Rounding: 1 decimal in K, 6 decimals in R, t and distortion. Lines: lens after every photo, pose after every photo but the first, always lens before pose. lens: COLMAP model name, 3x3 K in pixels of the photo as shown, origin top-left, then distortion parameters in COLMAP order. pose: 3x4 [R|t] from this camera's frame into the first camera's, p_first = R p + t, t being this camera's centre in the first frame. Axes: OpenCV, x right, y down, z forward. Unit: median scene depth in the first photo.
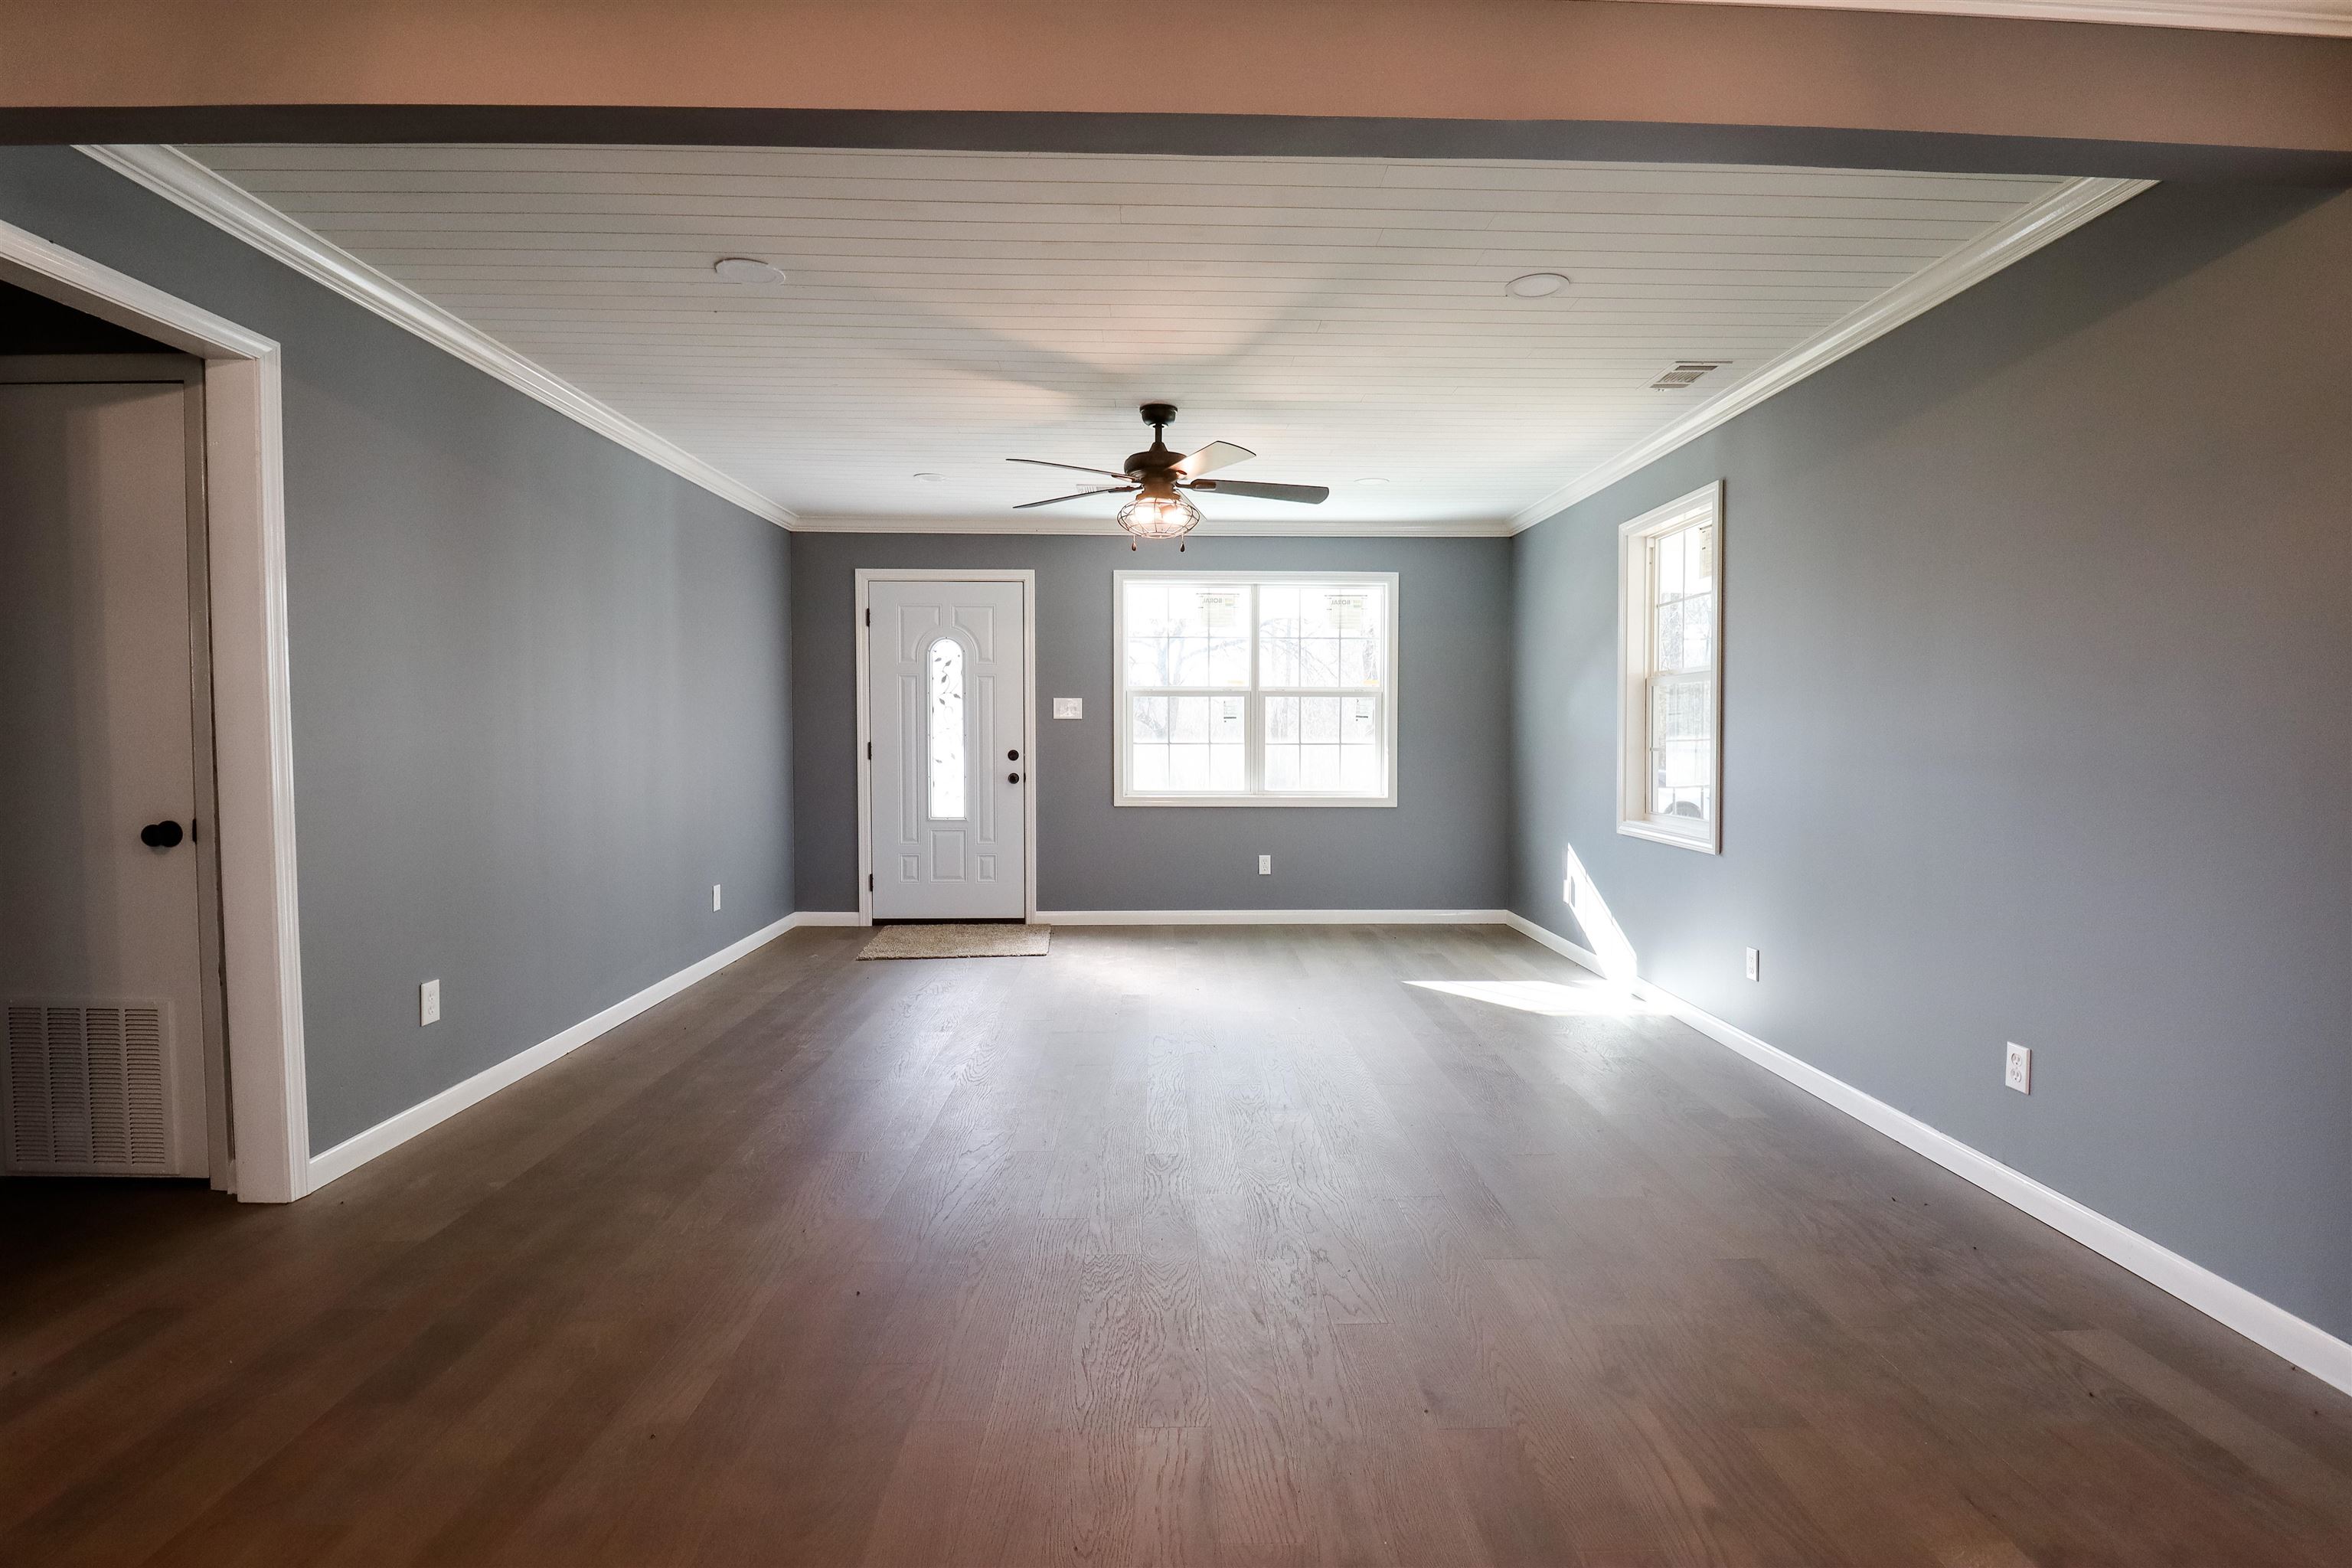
lens RADIAL K [[1096.7, 0, 1182.8], [0, 1096.7, 779.2], [0, 0, 1]] dist [0.000762, -0.013833]
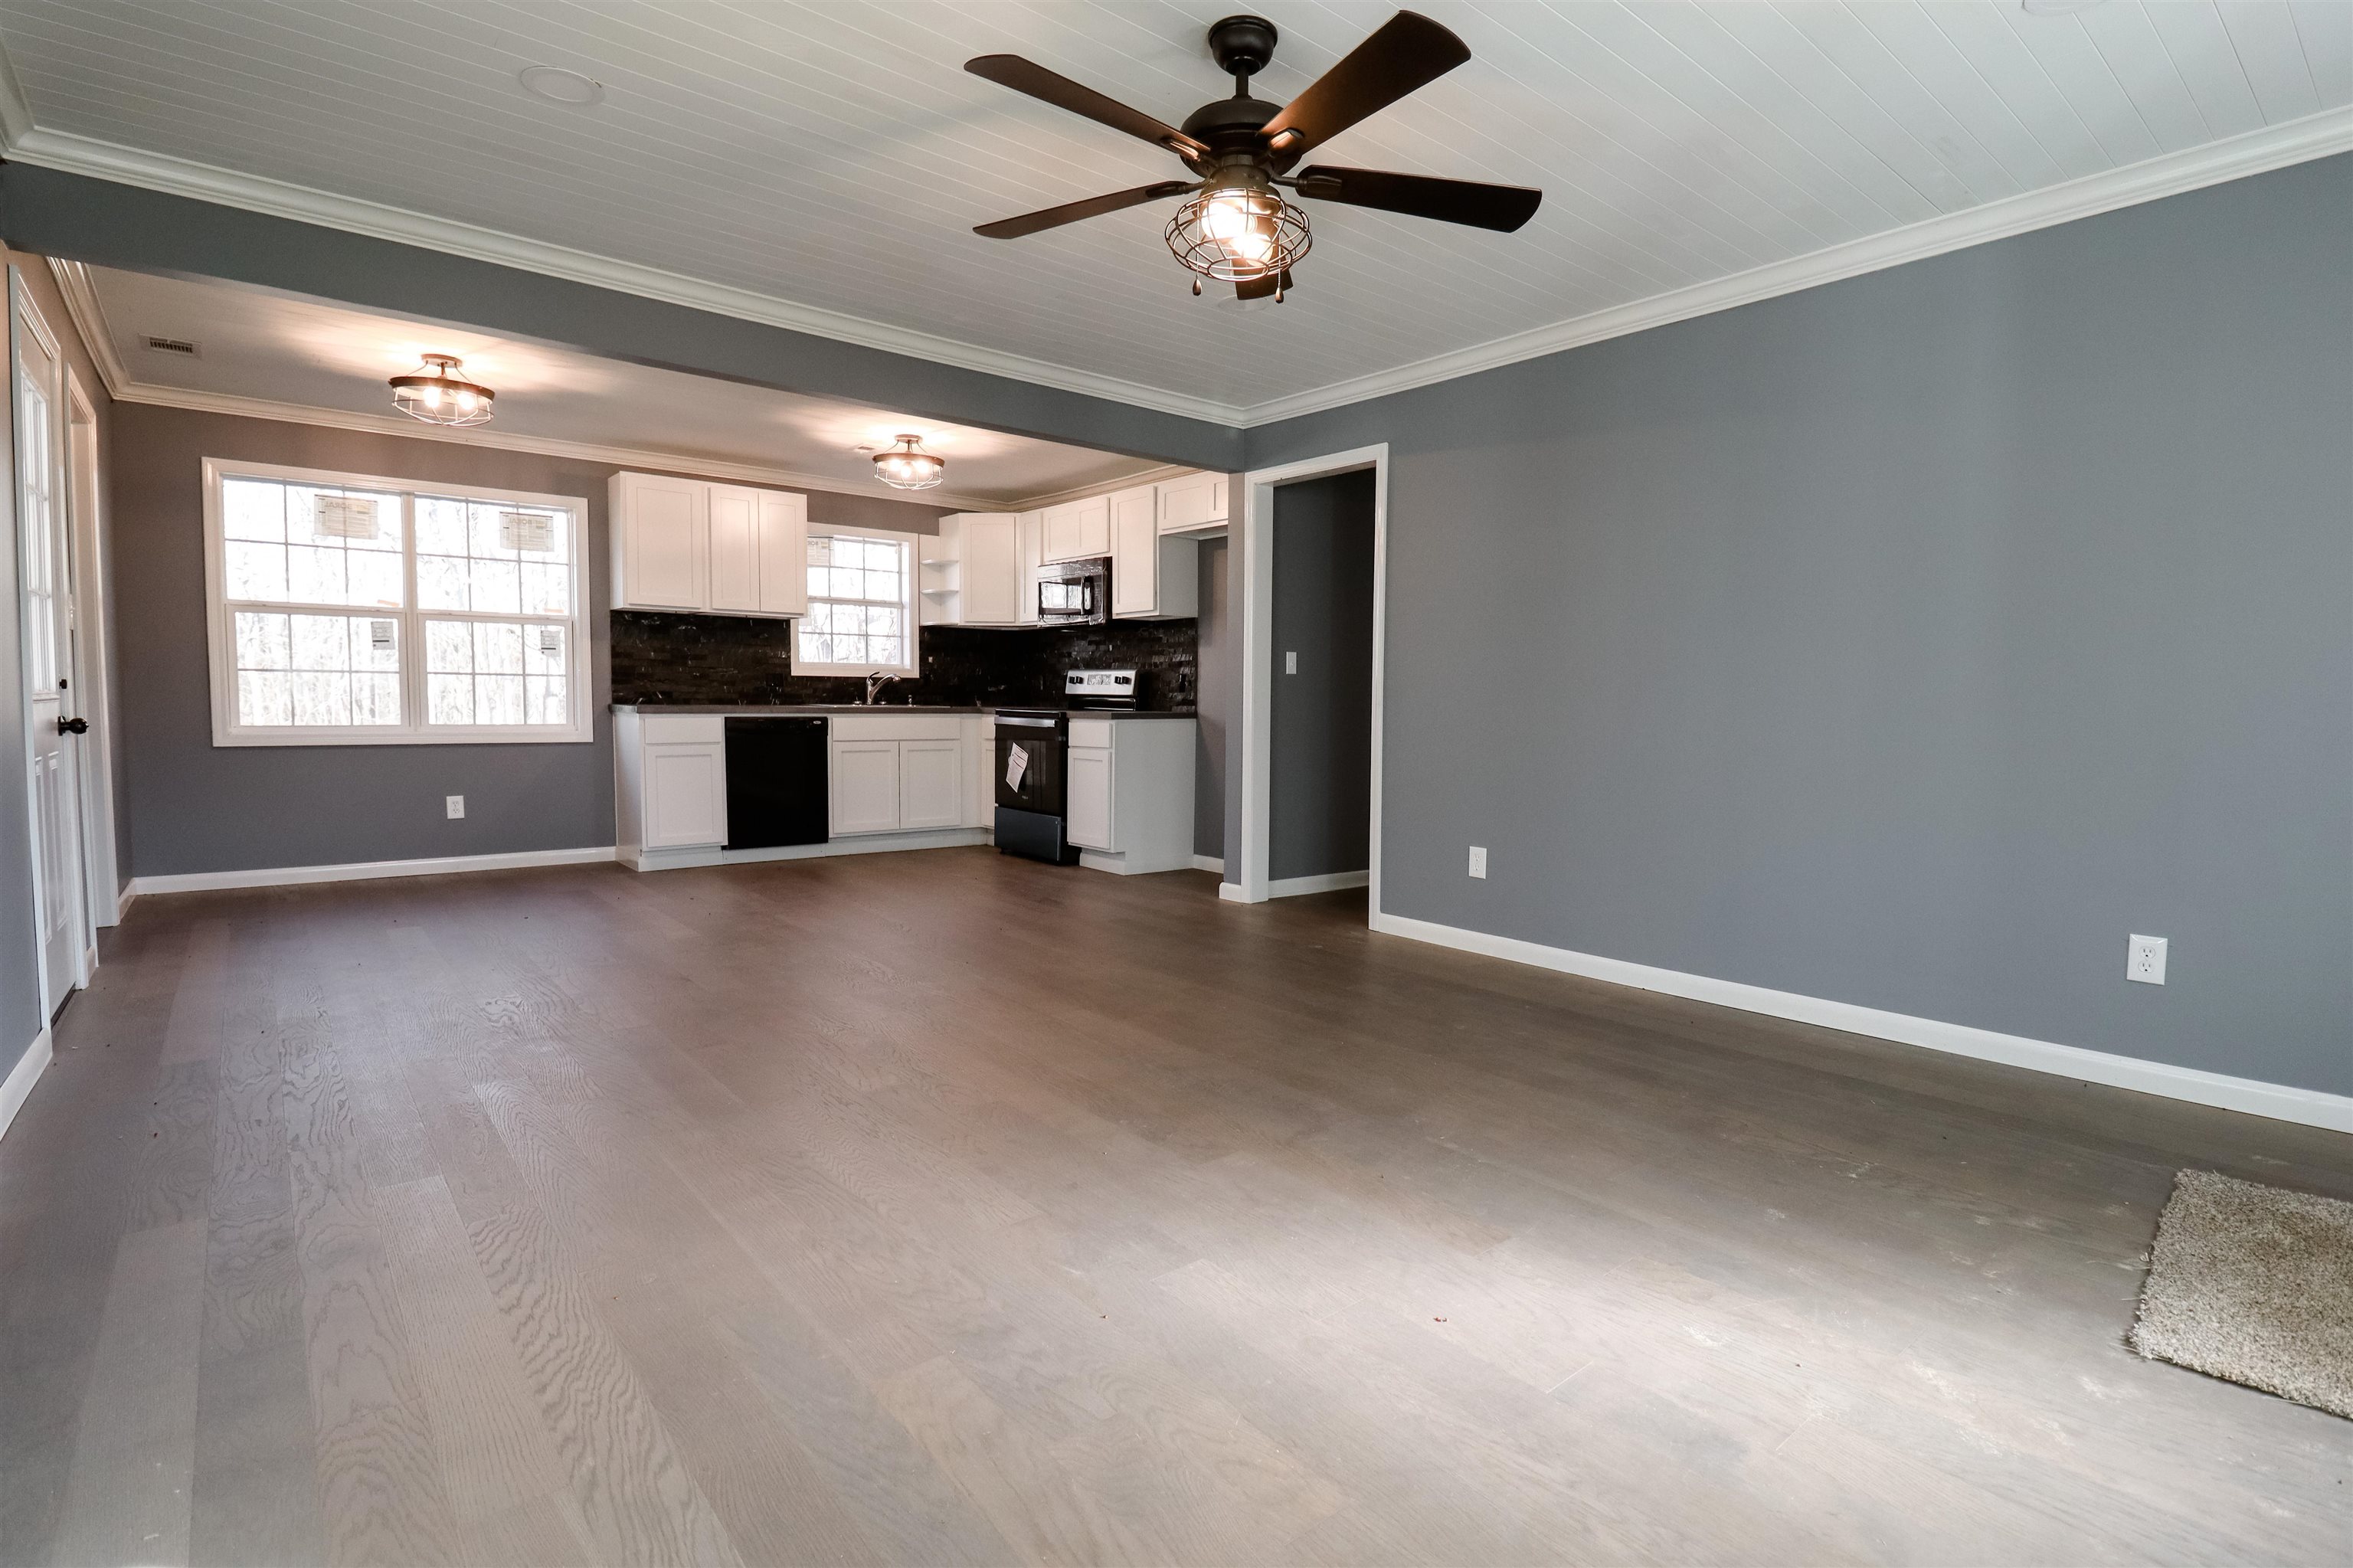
lens RADIAL K [[1113.6, 0, 1188.8], [0, 1113.6, 780.3], [0, 0, 1]] dist [0.002517, -0.013879]
pose [[-0.788723, 0.032997, -0.613863, 0.229615], [-0.041310, 0.993457, 0.106478, -0.015964], [0.613360, 0.109340, -0.782199, 0.955421]]
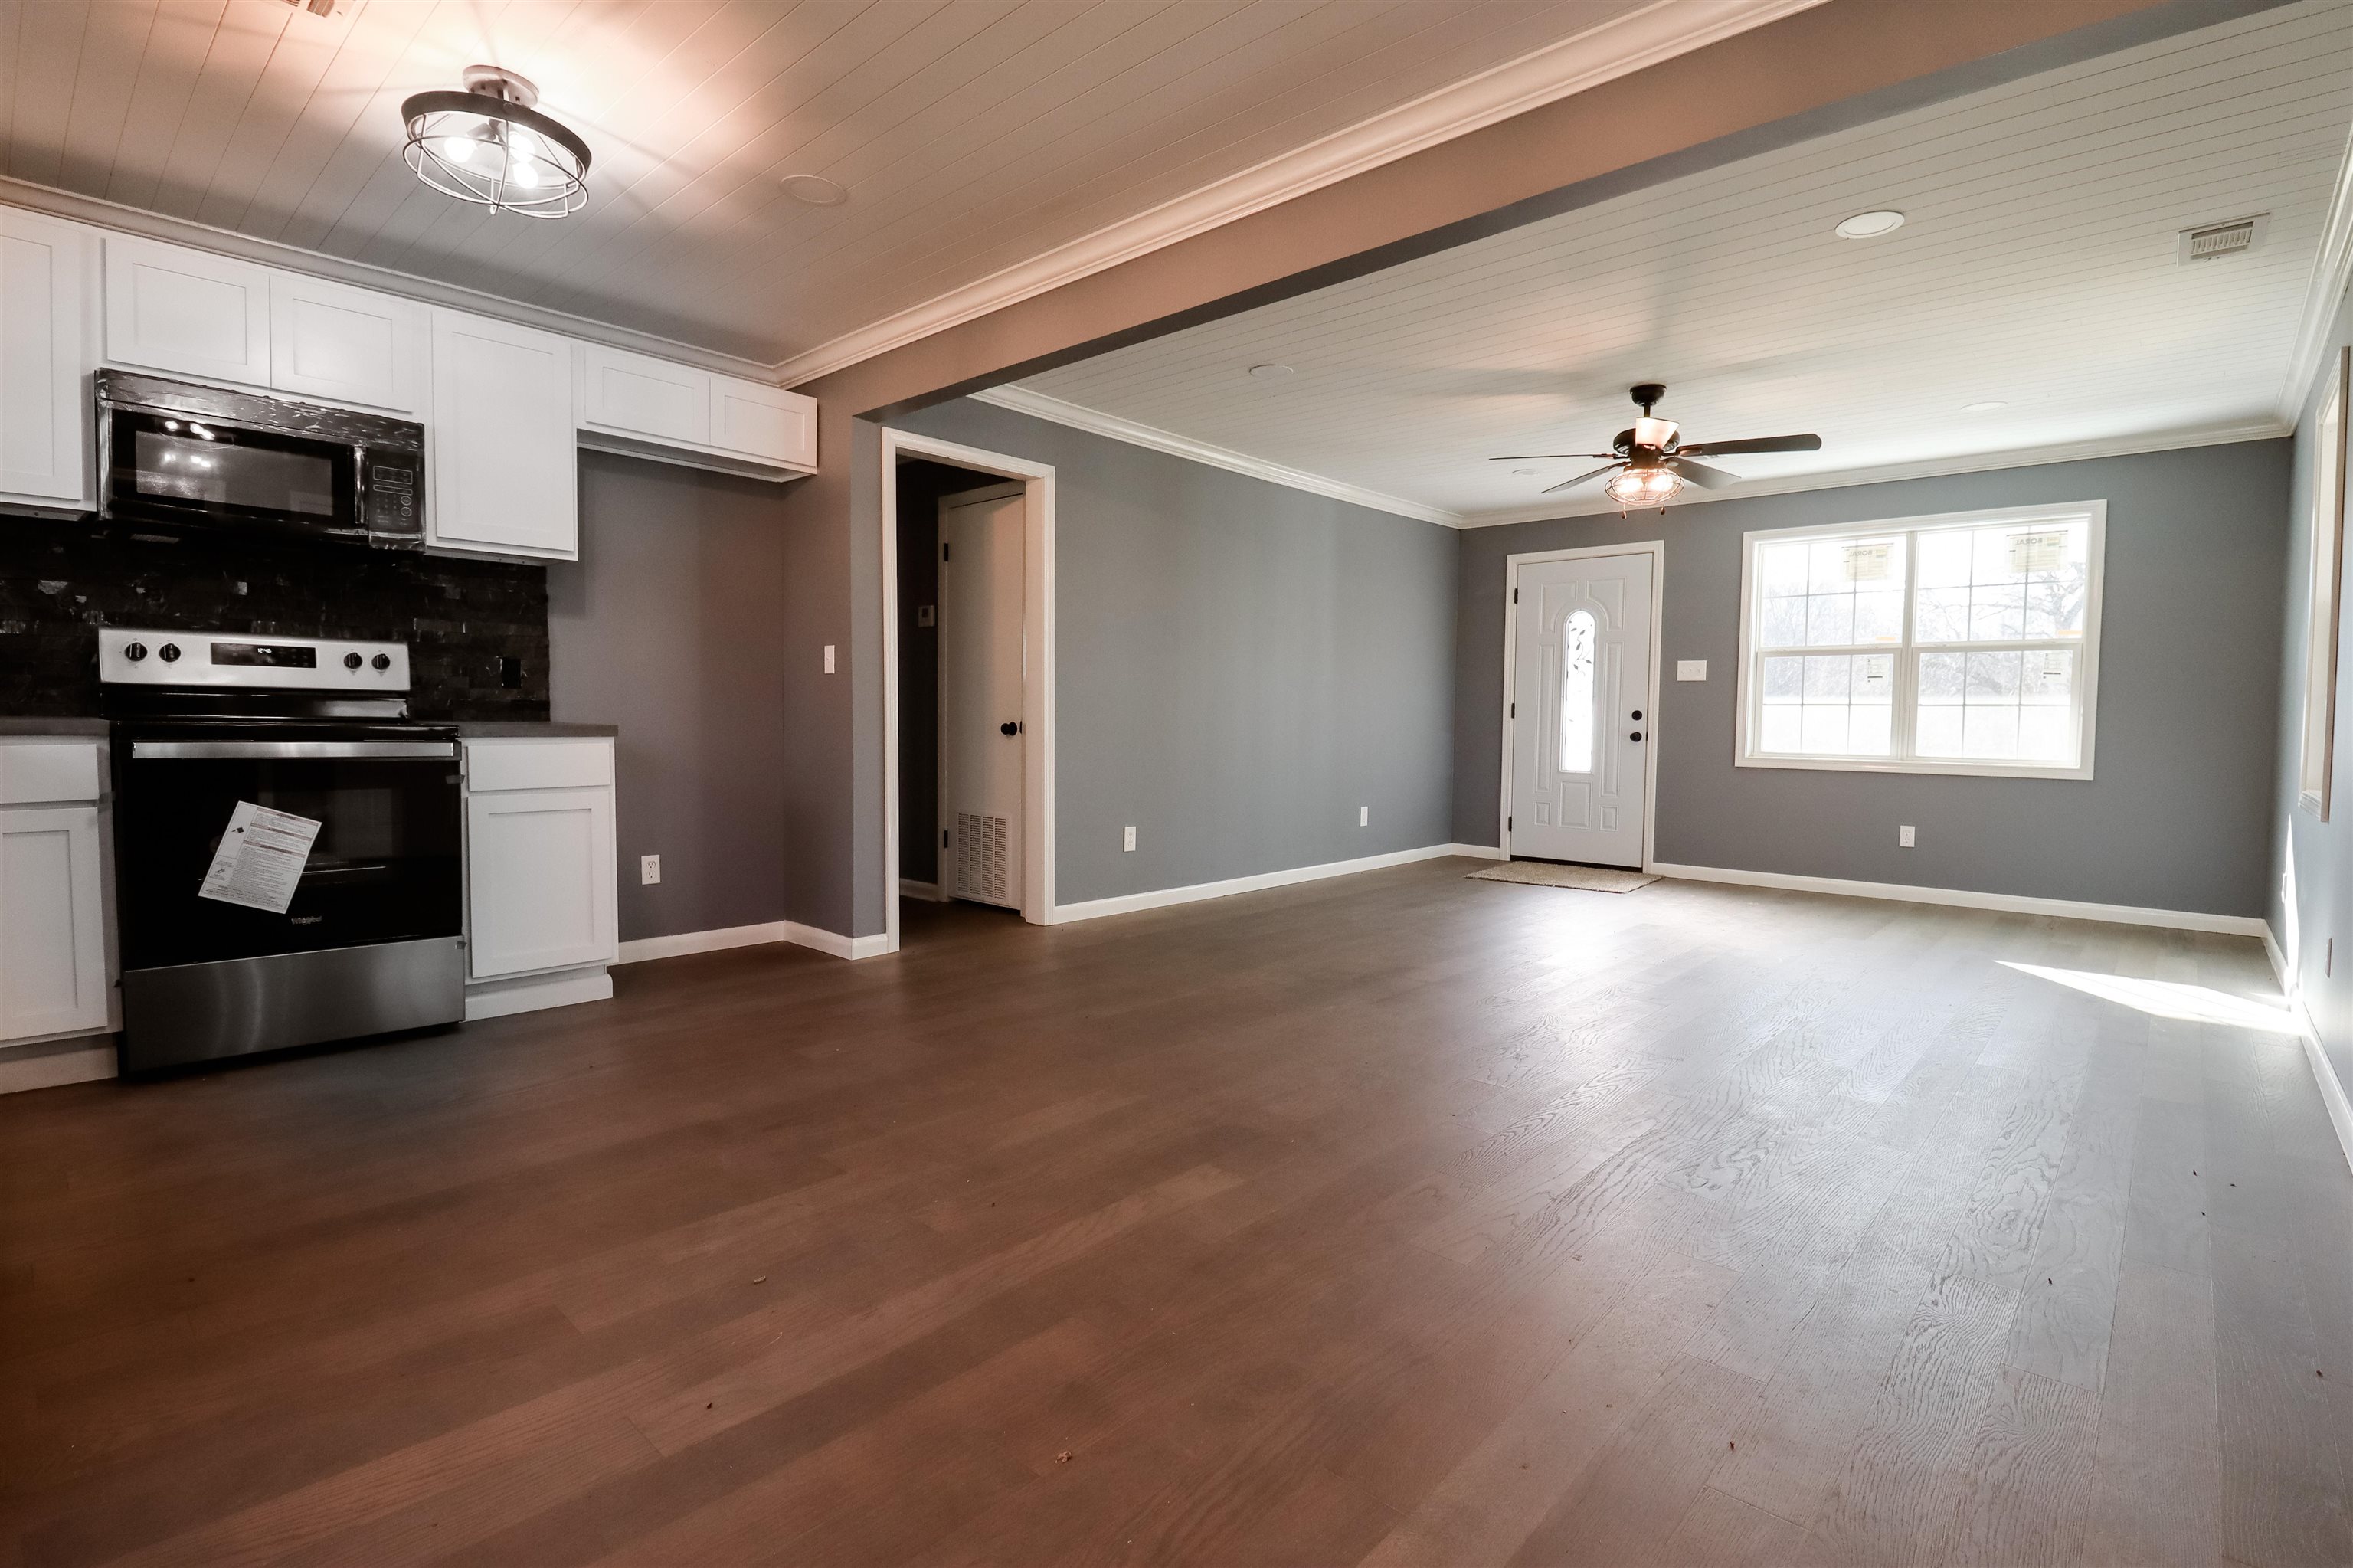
lens RADIAL K [[1113.6, 0, 1188.8], [0, 1113.6, 780.3], [0, 0, 1]] dist [0.002517, -0.013879]
pose [[0.717765, 0.045353, -0.694807, 0.292653], [-0.042271, 0.998874, 0.021533, 0.037043], [0.695001, 0.013915, 0.718874, -0.089995]]
